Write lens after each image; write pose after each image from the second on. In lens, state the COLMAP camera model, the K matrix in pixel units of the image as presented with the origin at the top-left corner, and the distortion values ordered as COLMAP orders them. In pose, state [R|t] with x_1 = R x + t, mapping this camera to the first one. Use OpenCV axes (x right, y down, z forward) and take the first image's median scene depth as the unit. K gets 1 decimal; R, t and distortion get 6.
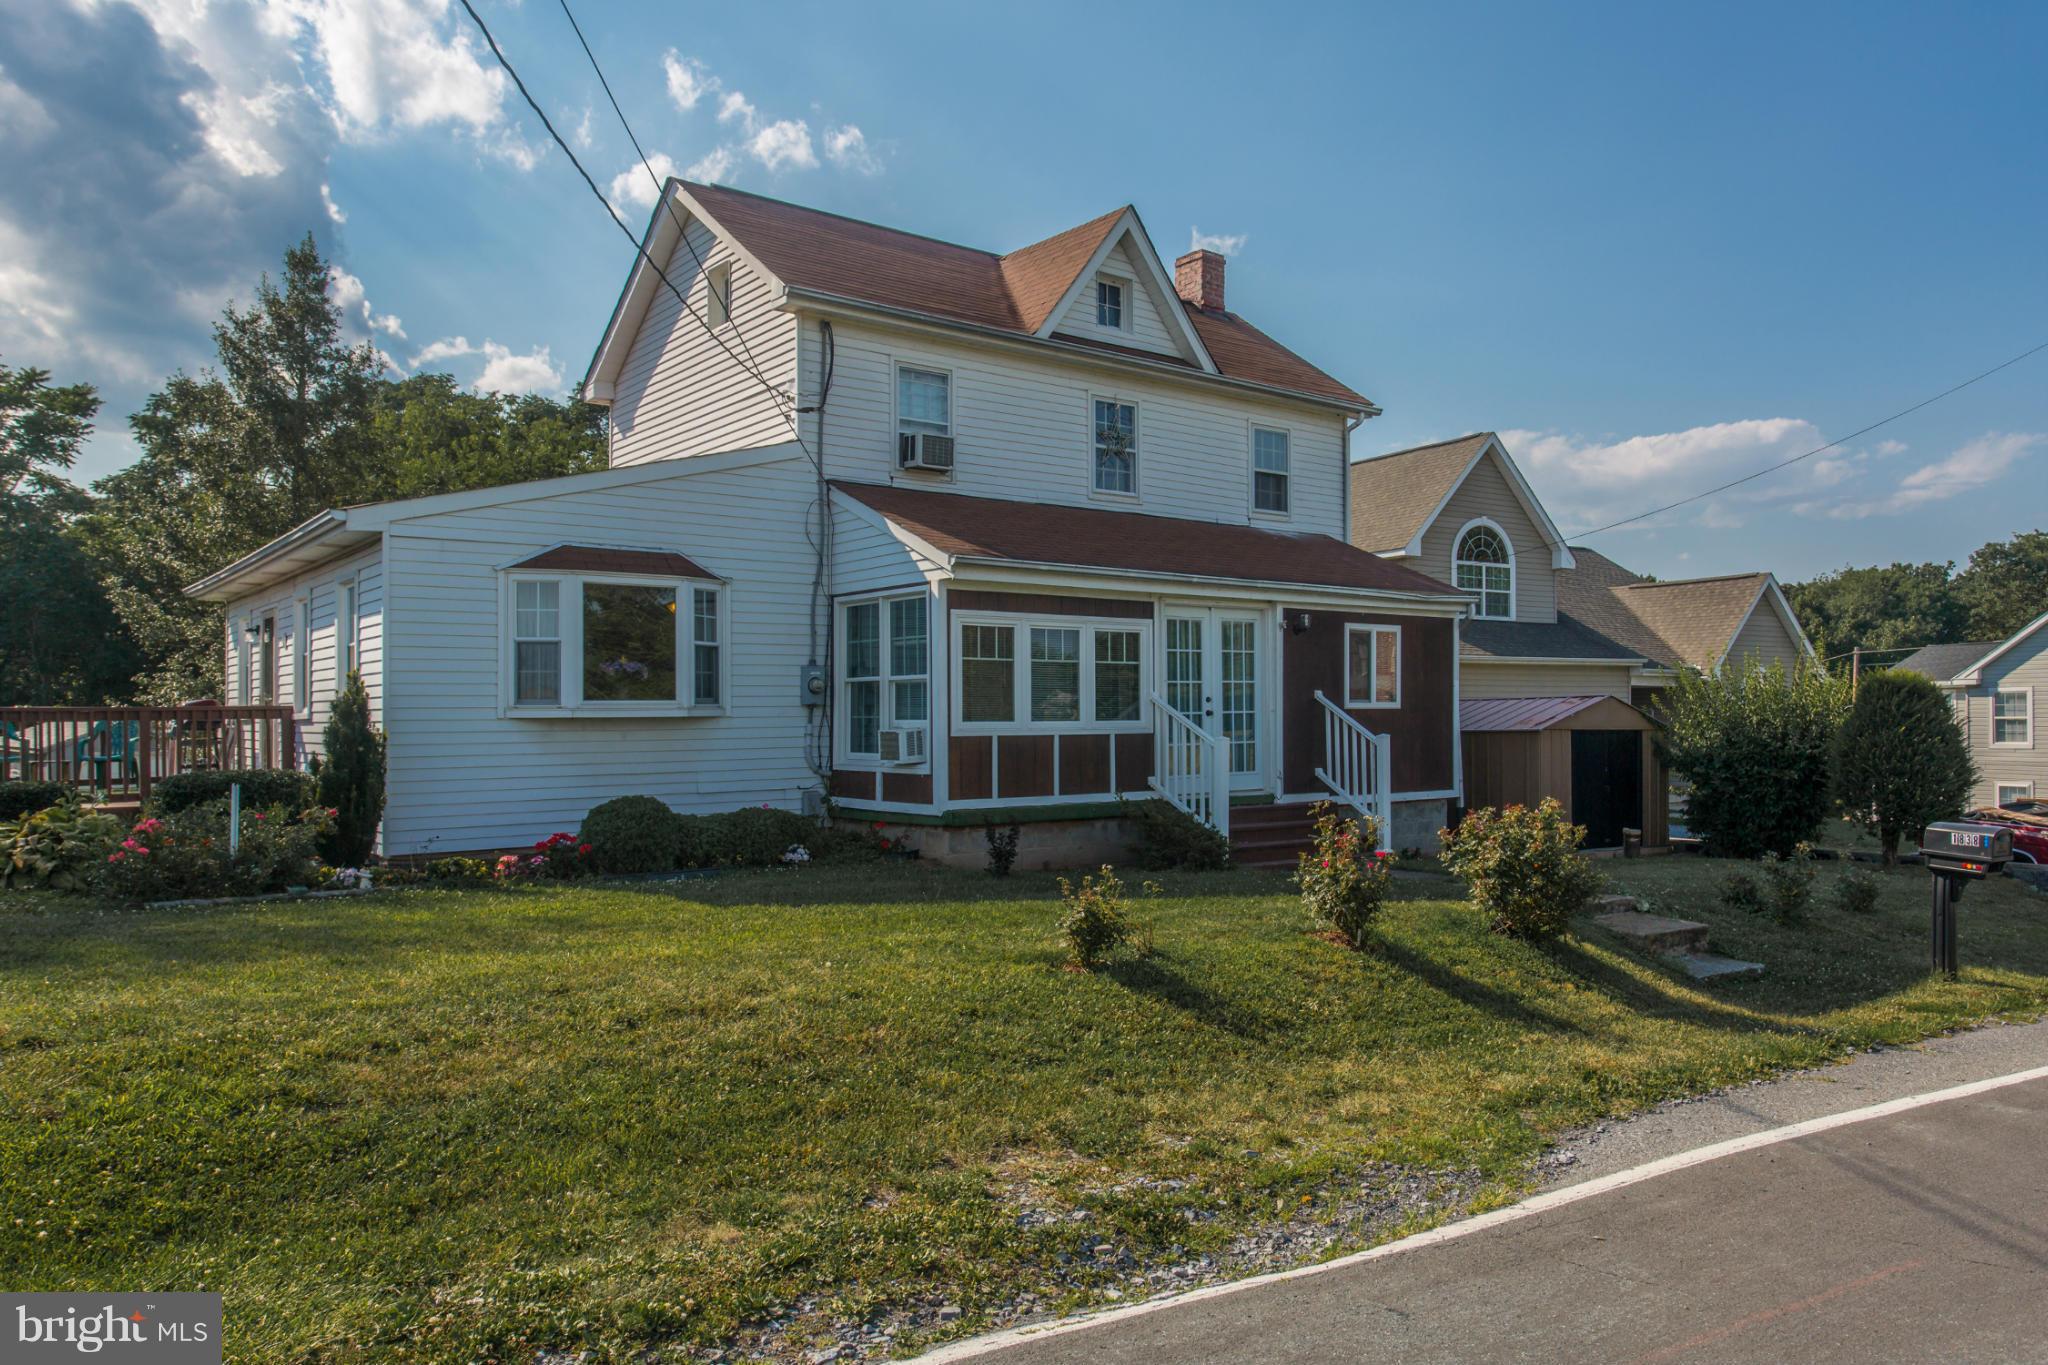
lens RADIAL K [[1372.7, 0, 1024.0], [0, 1372.7, 682.5], [0, 0, 1]] dist [0.001804, 0.000660]
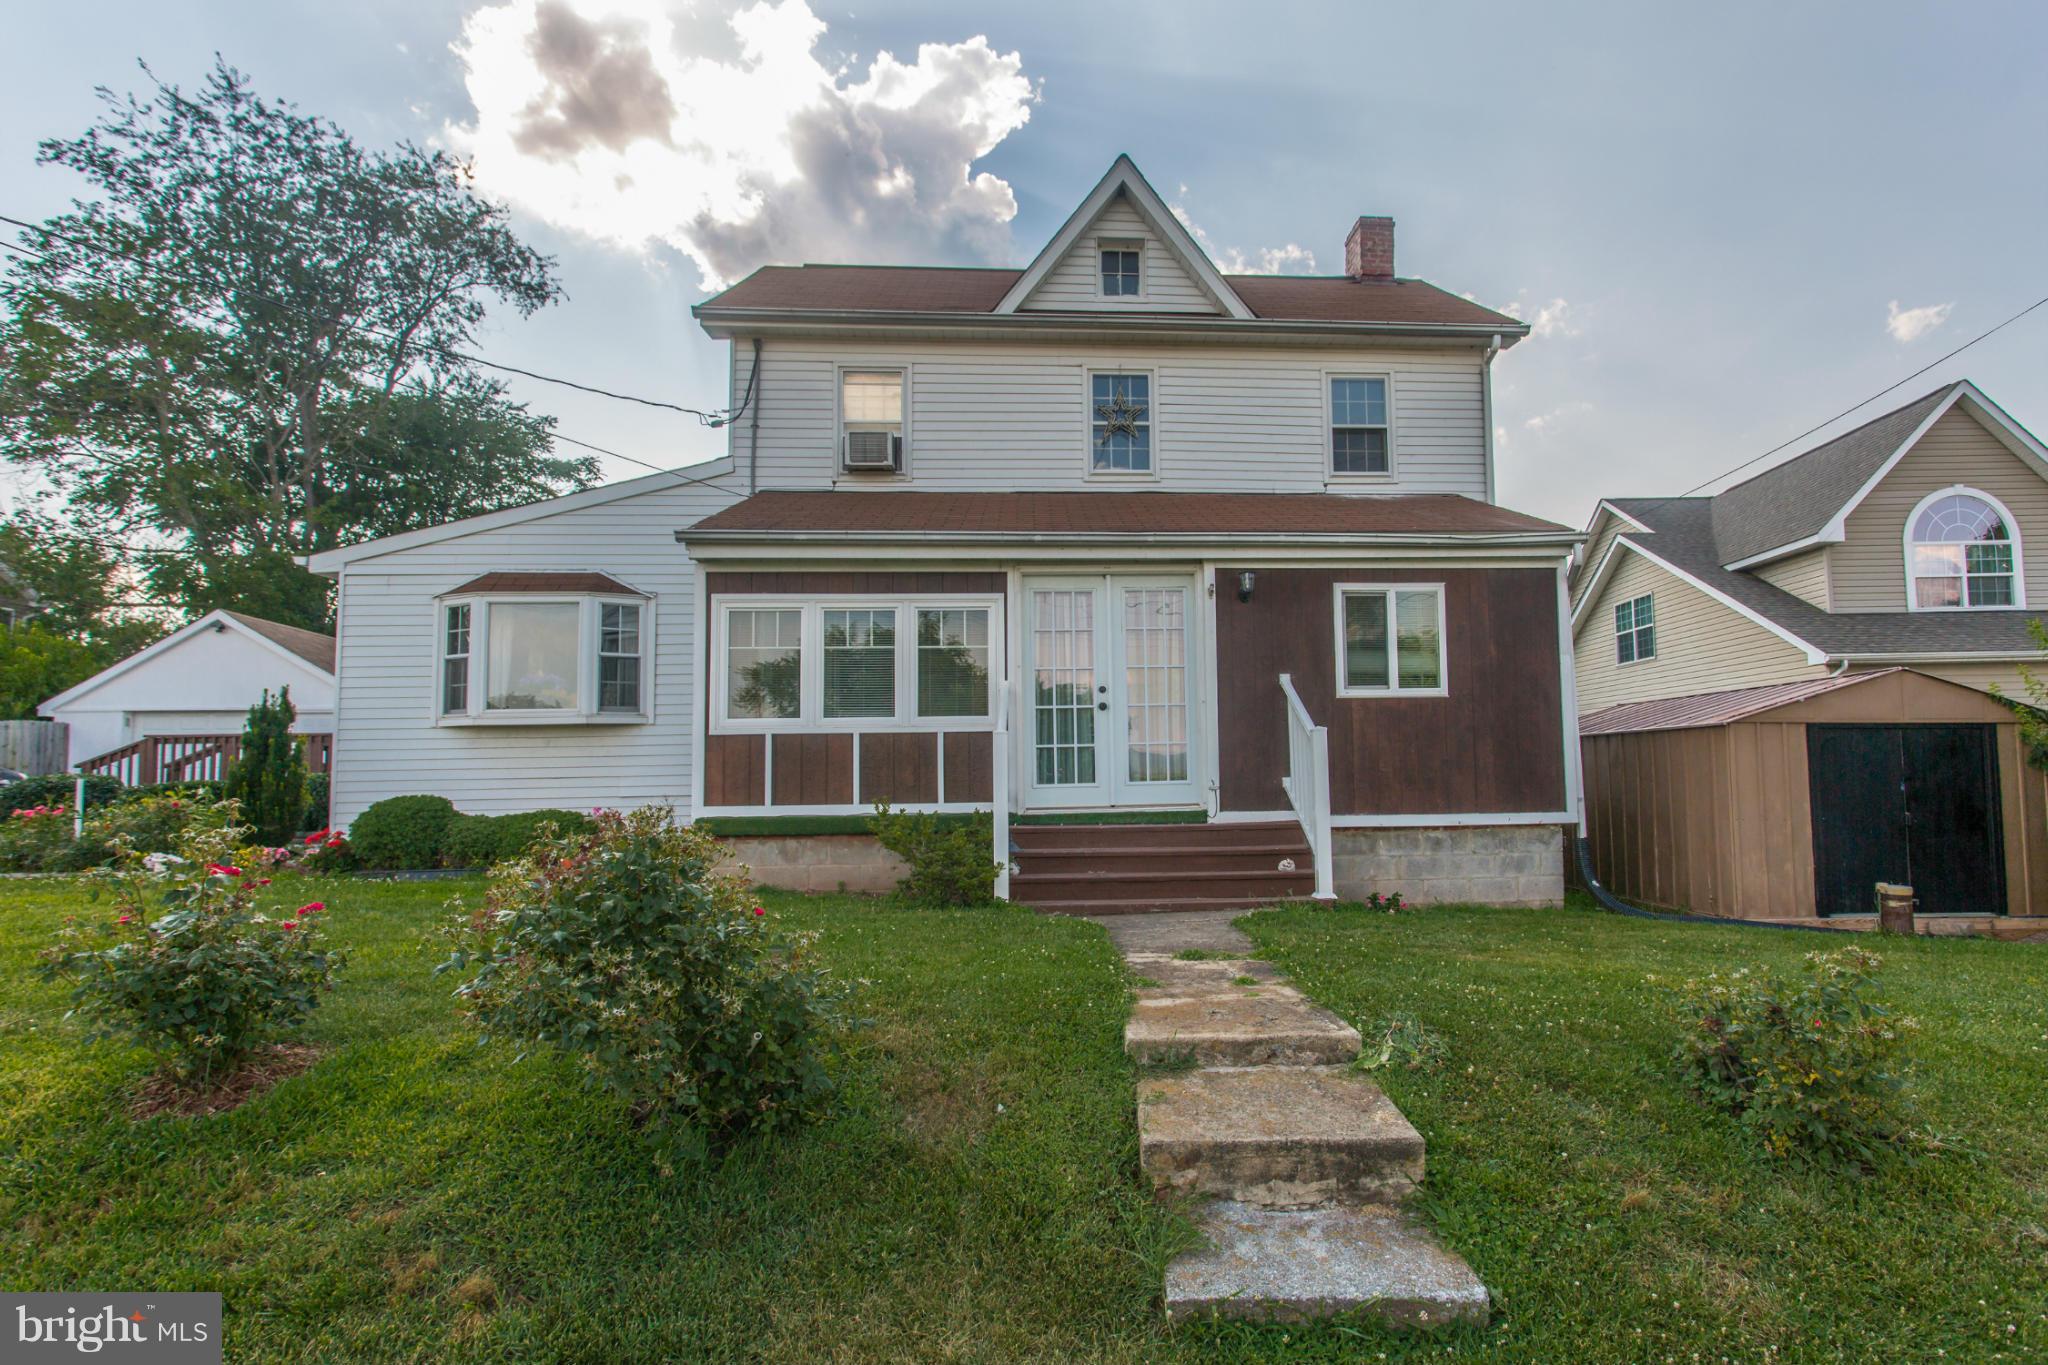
lens RADIAL K [[978.4, 0, 1022.7], [0, 978.4, 688.5], [0, 0, 1]] dist [0.001909, 0.000856]
pose [[0.840681, -0.046992, -0.539487, 0.360535], [0.021757, 0.998354, -0.053058, 0.036716], [0.541093, 0.032867, 0.840320, 0.443303]]
